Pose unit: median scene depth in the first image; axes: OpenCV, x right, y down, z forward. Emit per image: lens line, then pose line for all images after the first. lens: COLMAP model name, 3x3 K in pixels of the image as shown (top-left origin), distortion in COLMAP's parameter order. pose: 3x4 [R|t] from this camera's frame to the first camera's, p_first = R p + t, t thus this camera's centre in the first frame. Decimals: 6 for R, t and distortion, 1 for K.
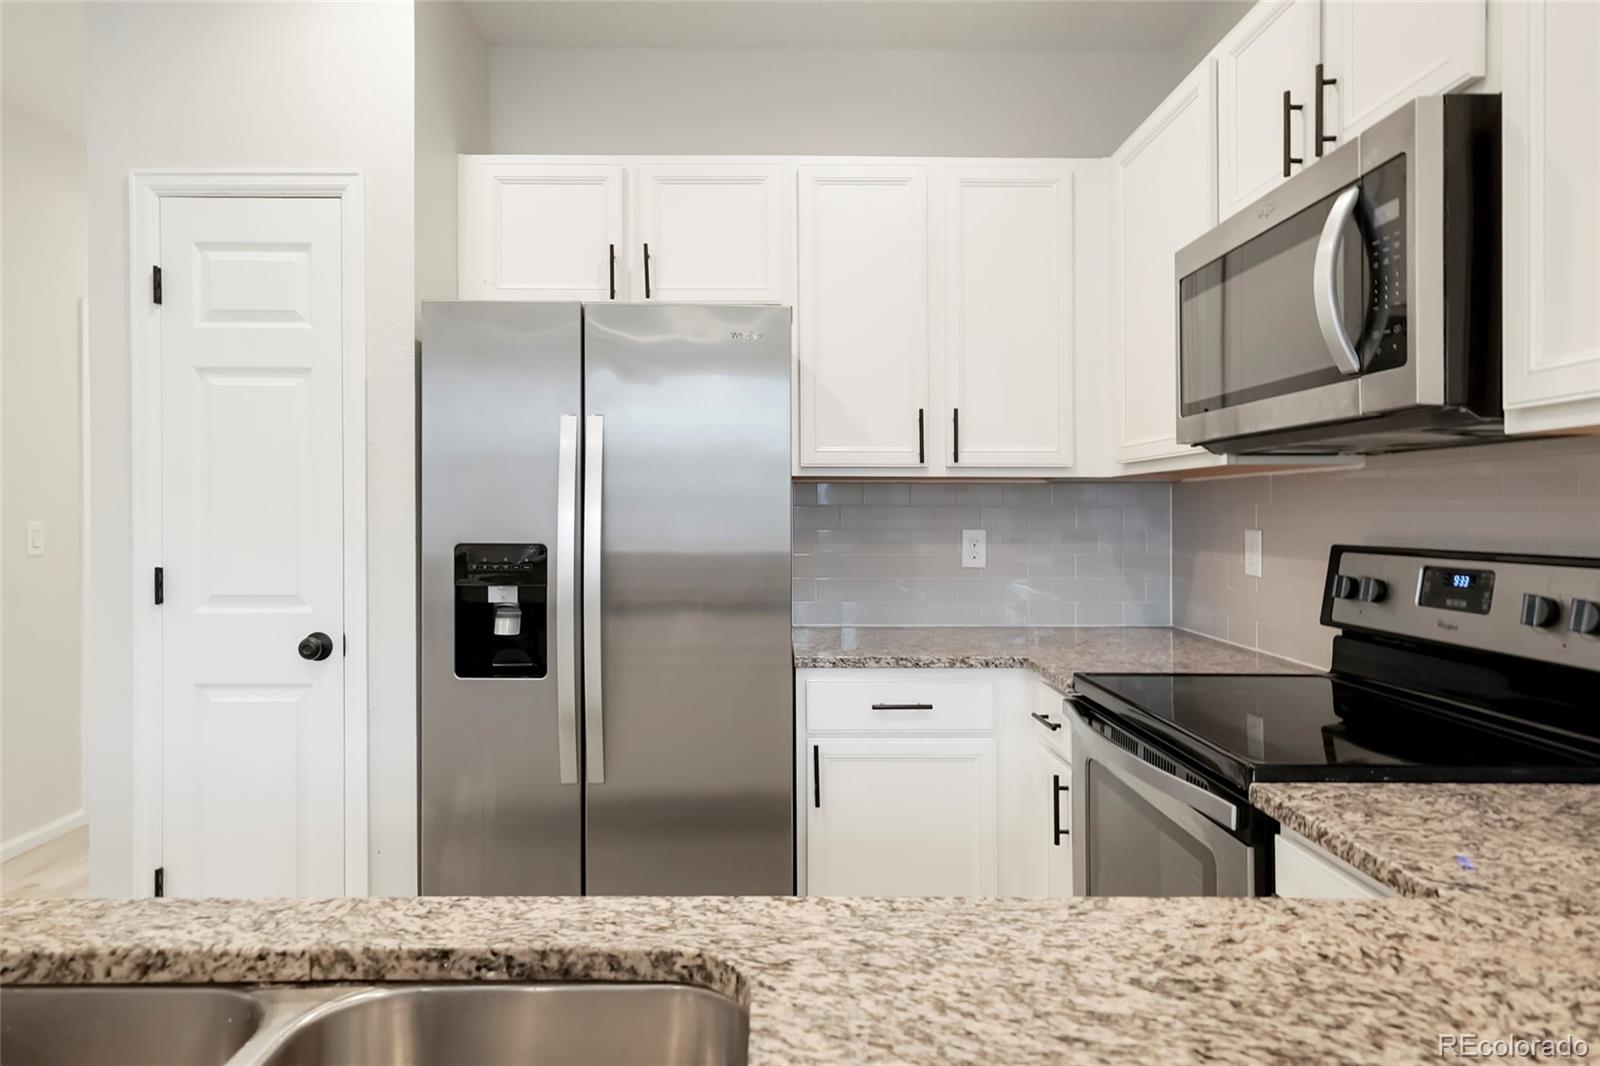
lens RADIAL K [[970.3, 0, 770.4], [0, 970.3, 497.9], [0, 0, 1]] dist [0.016796, 0.000591]
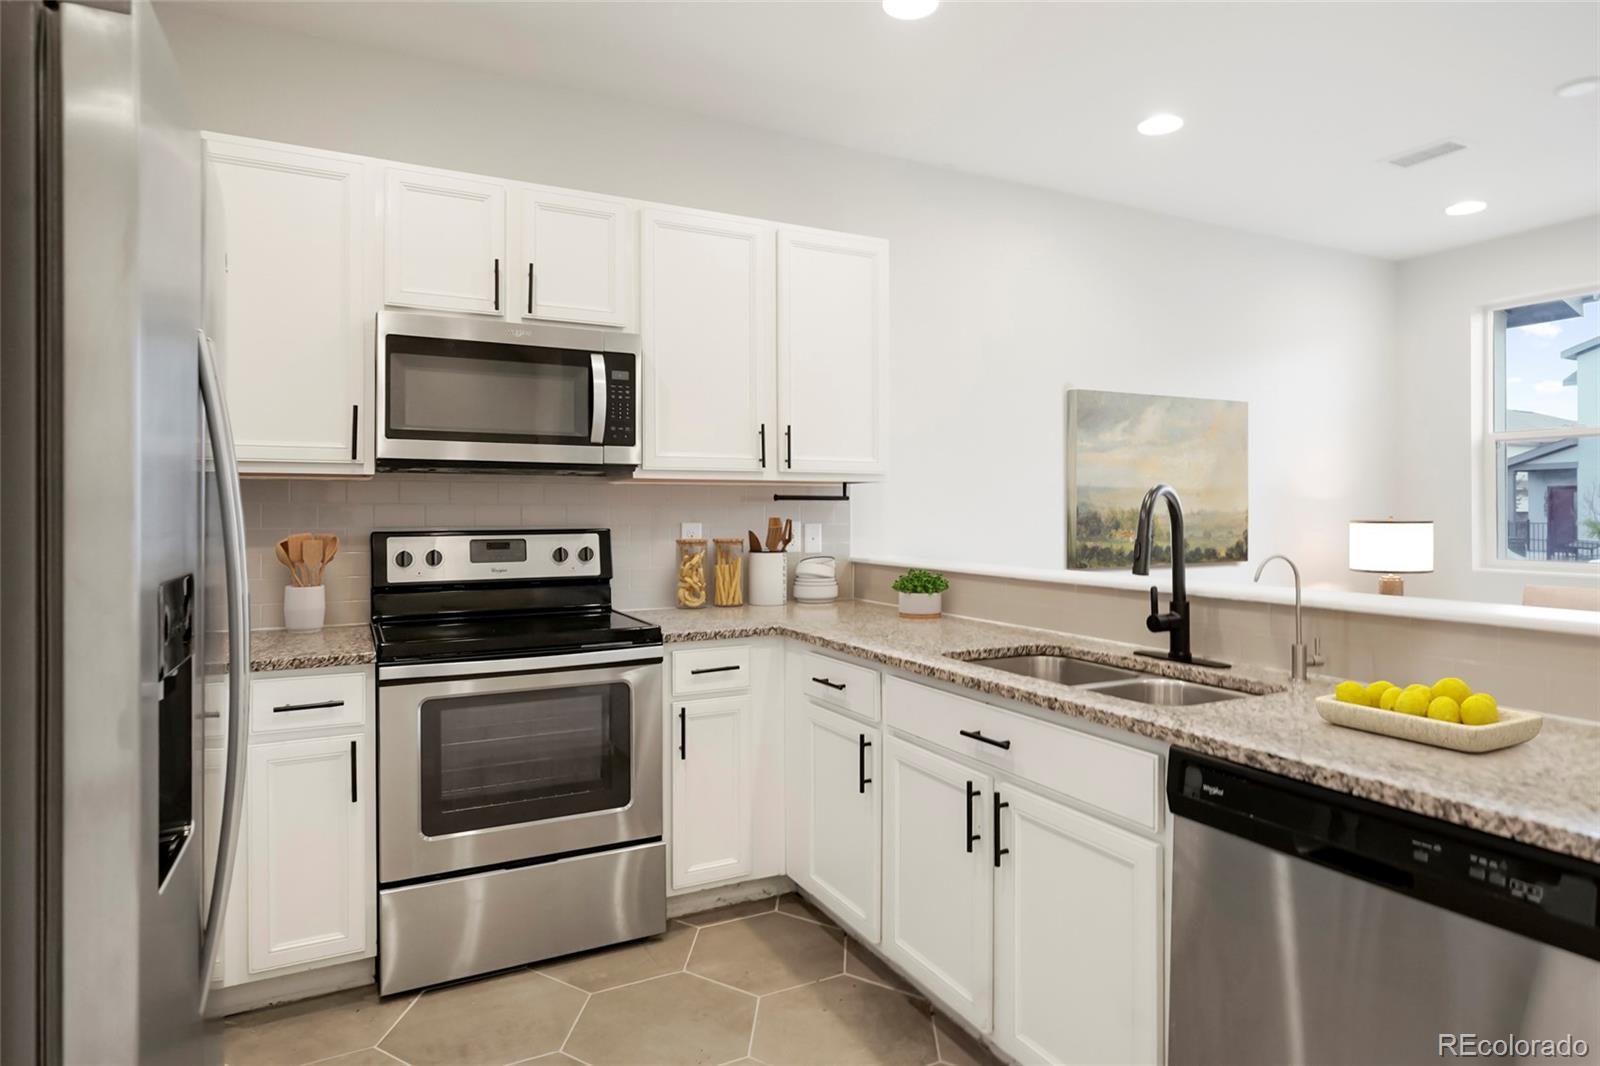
lens RADIAL K [[922.1, 0, 810.2], [0, 922.1, 512.5], [0, 0, 1]] dist [0.000769, -0.000134]
pose [[-0.440369, -0.002022, 0.897815, -0.807640], [-0.013821, 0.999894, -0.004528, 0.013510], [-0.897711, -0.014403, -0.440350, 0.865499]]
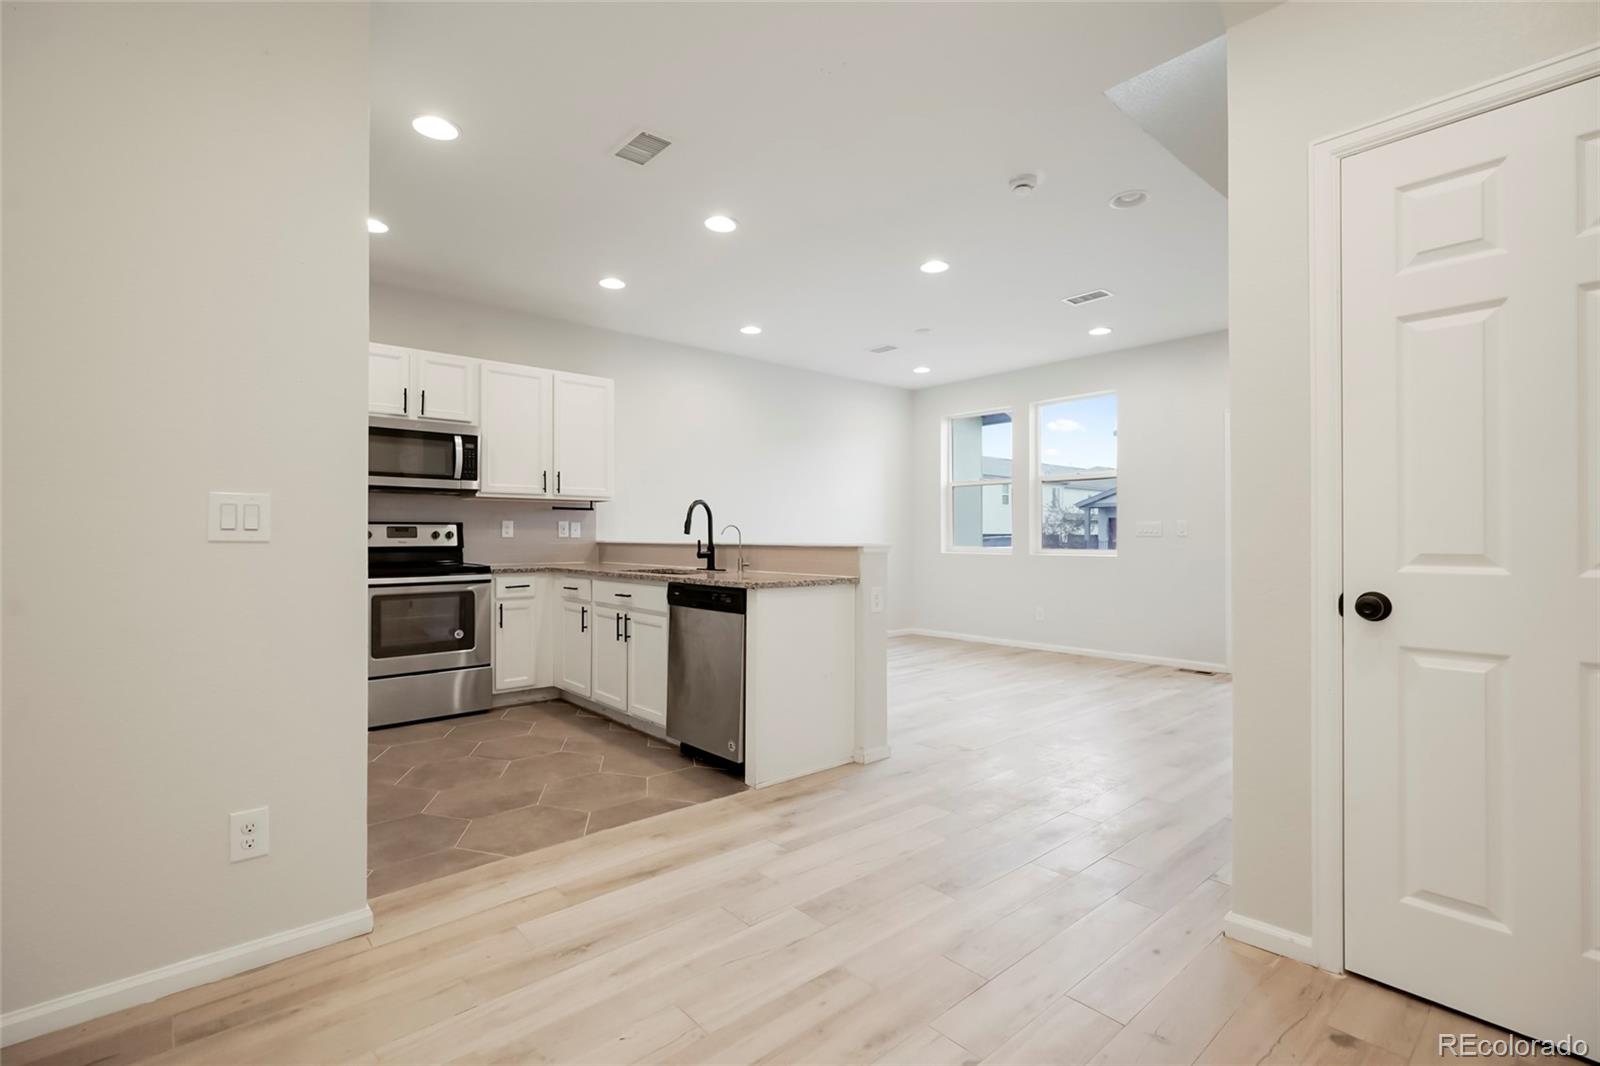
lens RADIAL K [[729.0, 0, 800.0], [0, 729.0, 533.0], [0, 0, 1]] dist [0.002230, 0.000681]
pose [[-0.639748, 0.001103, 0.768584, -1.663327], [-0.014385, 0.999807, -0.013409, 0.077520], [-0.768450, -0.019634, -0.639608, 1.118993]]
